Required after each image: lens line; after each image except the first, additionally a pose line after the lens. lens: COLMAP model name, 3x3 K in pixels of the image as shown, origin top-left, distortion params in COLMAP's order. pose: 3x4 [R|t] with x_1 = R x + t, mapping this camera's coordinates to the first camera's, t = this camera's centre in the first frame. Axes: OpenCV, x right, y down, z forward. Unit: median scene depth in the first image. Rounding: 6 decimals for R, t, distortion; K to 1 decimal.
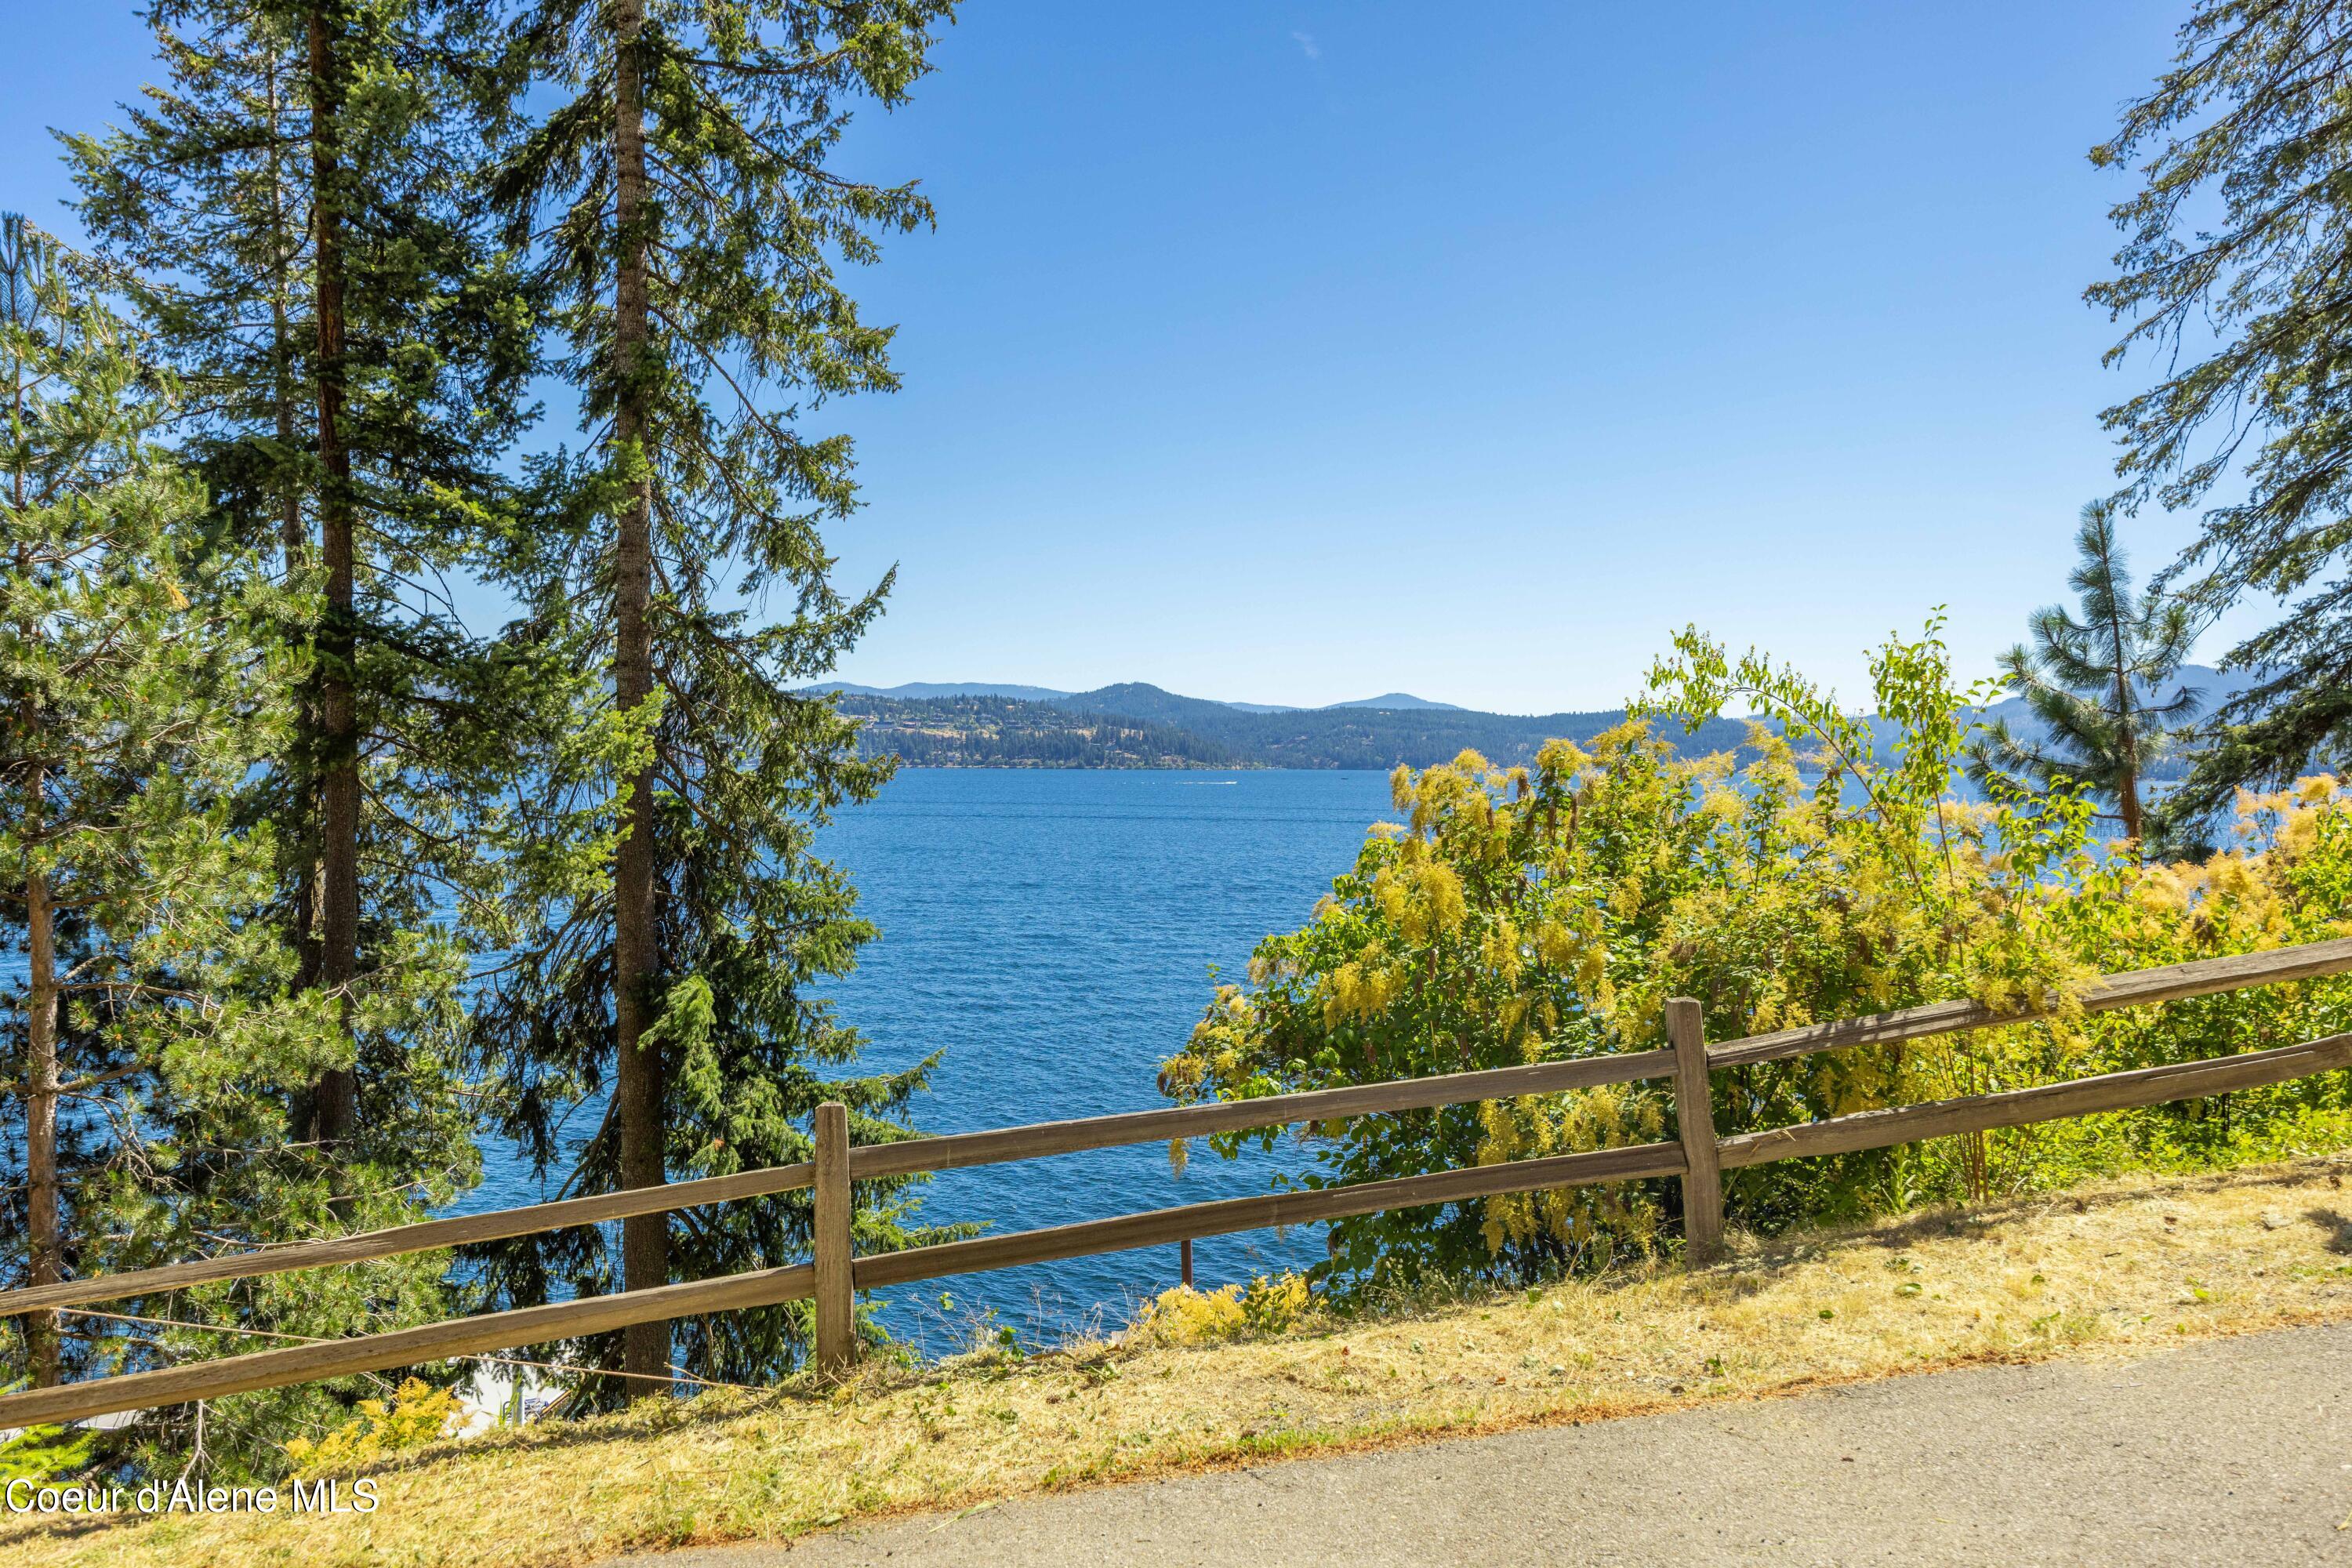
lens RADIAL K [[1938.5, 0, 1184.4], [0, 1938.5, 787.5], [0, 0, 1]] dist [0.008645, -0.019947]
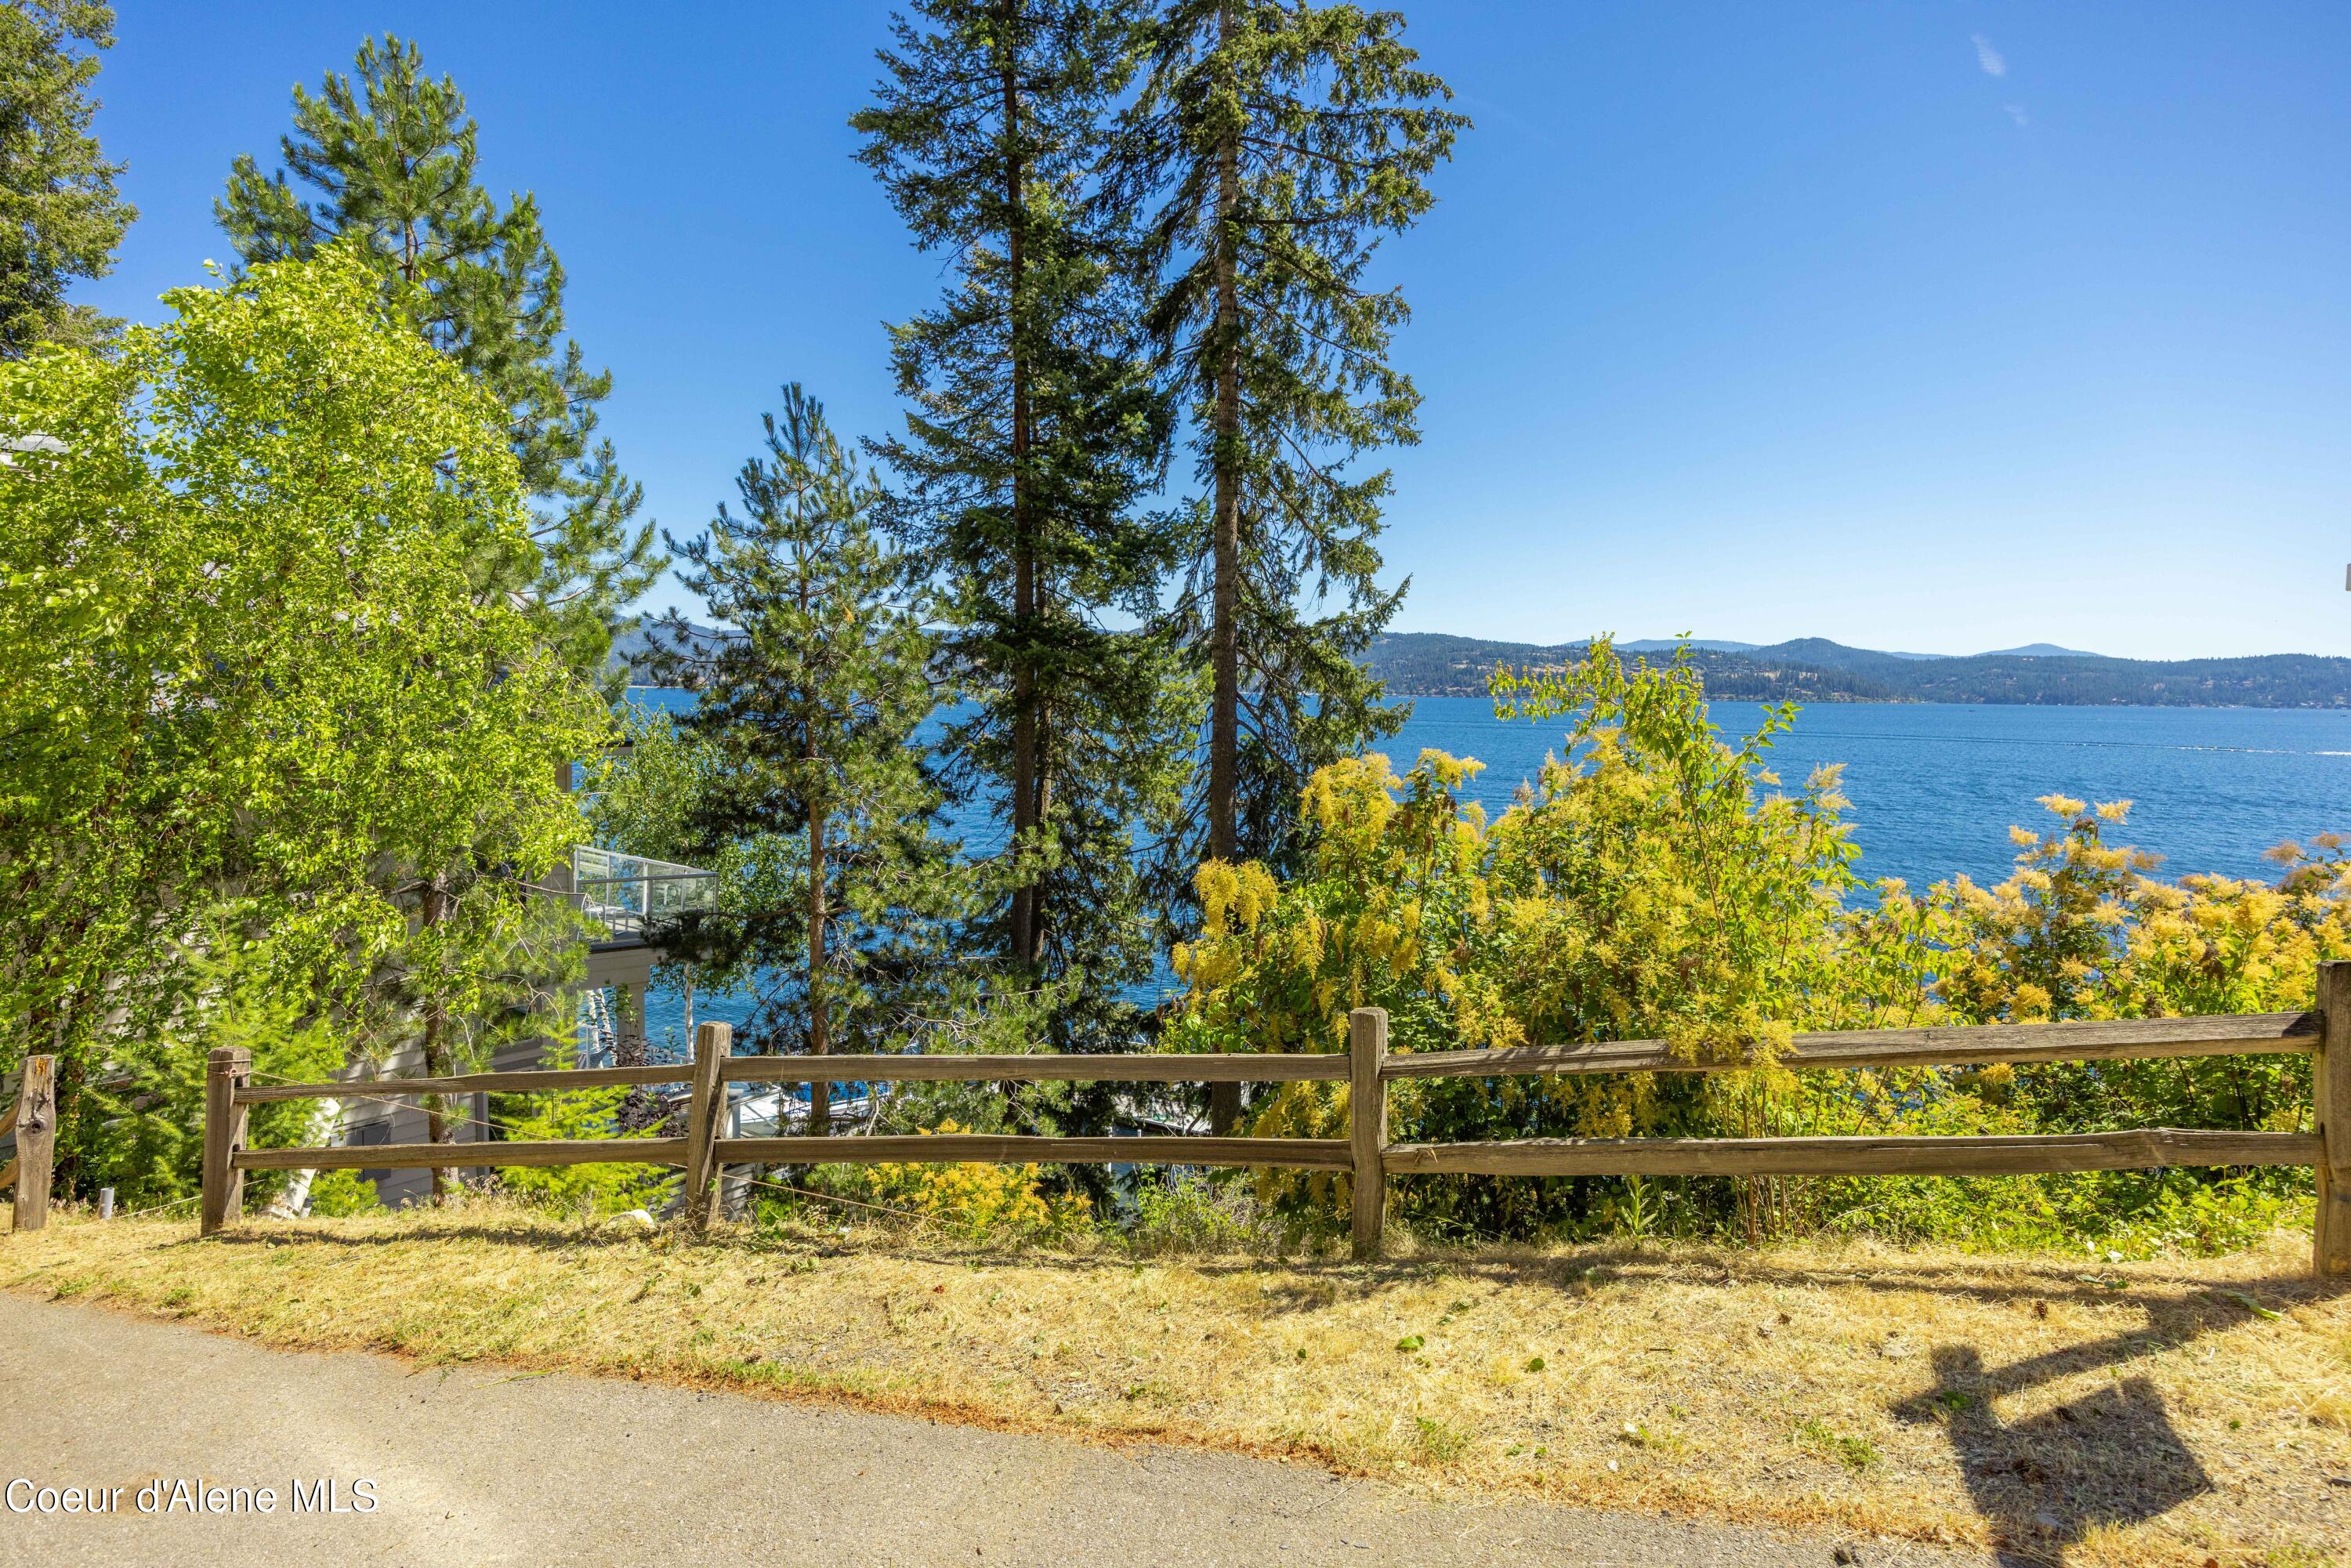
lens RADIAL K [[1314.4, 0, 1217.8], [0, 1314.4, 803.3], [0, 0, 1]] dist [-0.012029, 0.000114]
pose [[0.900708, 0.039569, -0.432620, 0.139264], [-0.009740, 0.997432, 0.070949, -0.015719], [0.434316, -0.059691, 0.898781, 0.091109]]
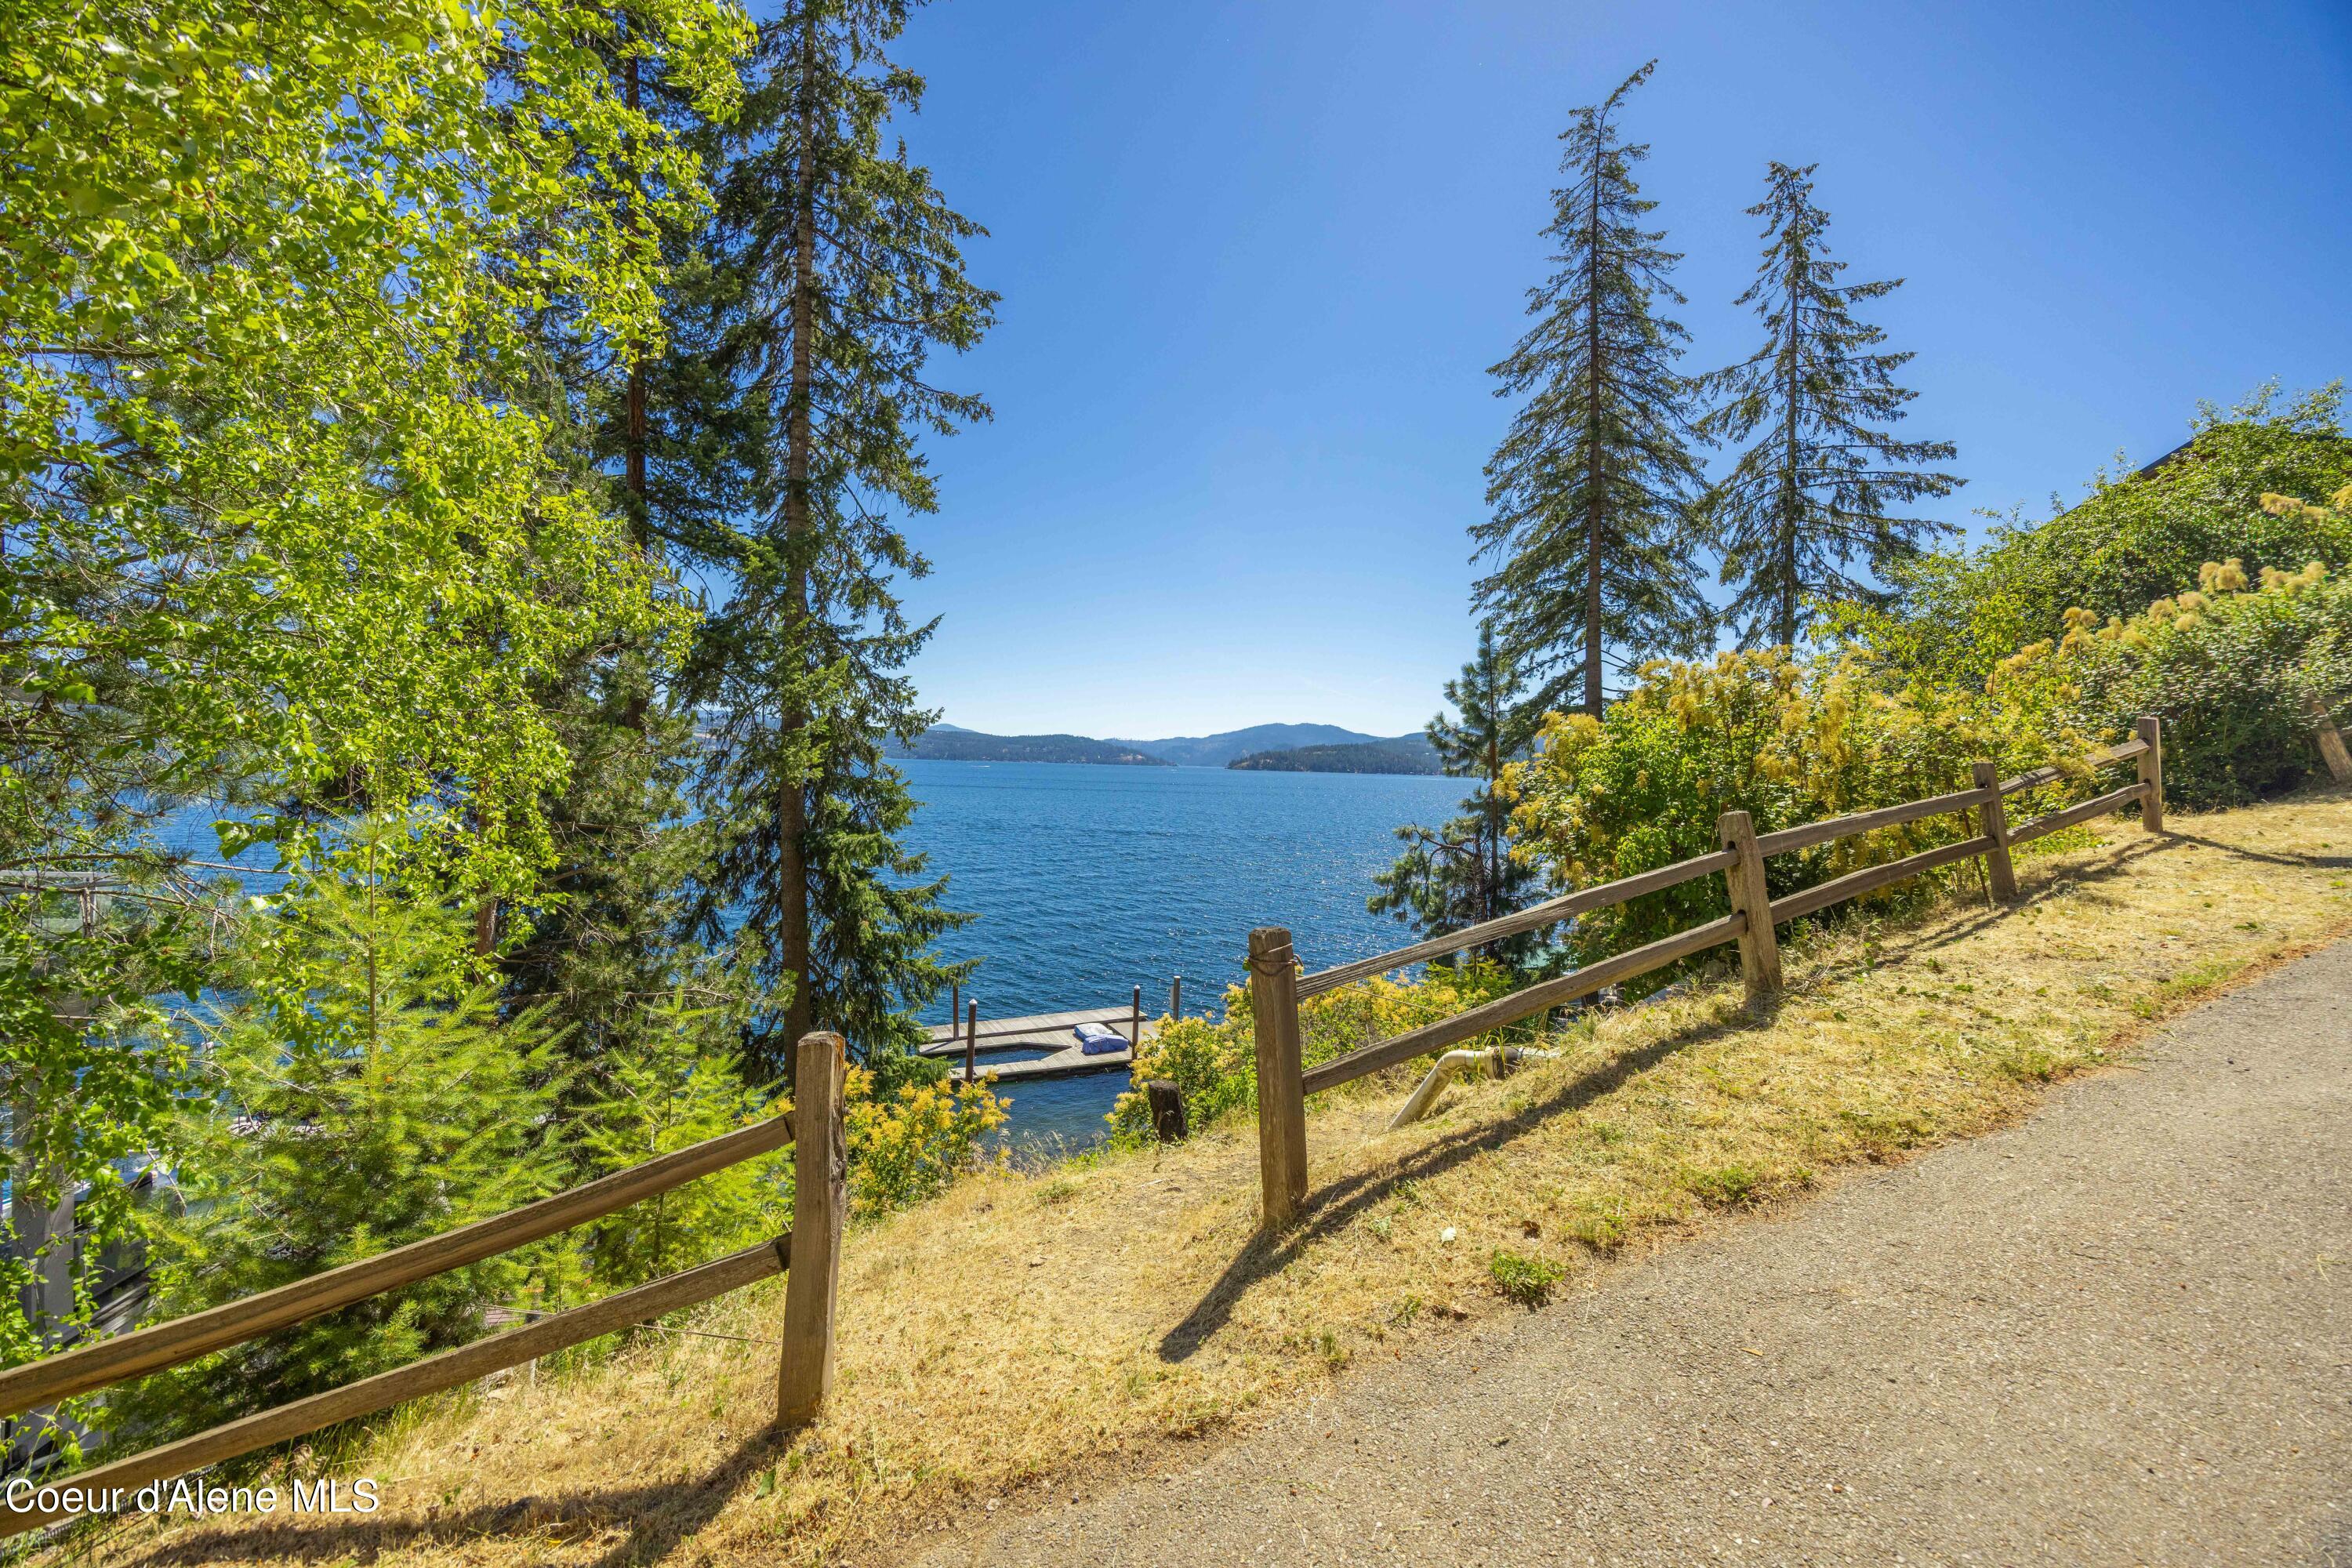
lens RADIAL K [[886.1, 0, 1183.1], [0, 886.1, 787.9], [0, 0, 1]] dist [-0.011603, -0.000162]
pose [[0.931194, 0.004840, 0.364491, -0.244758], [-0.012458, 0.999750, 0.018553, 0.038958], [-0.364310, -0.021818, 0.931022, 0.133744]]
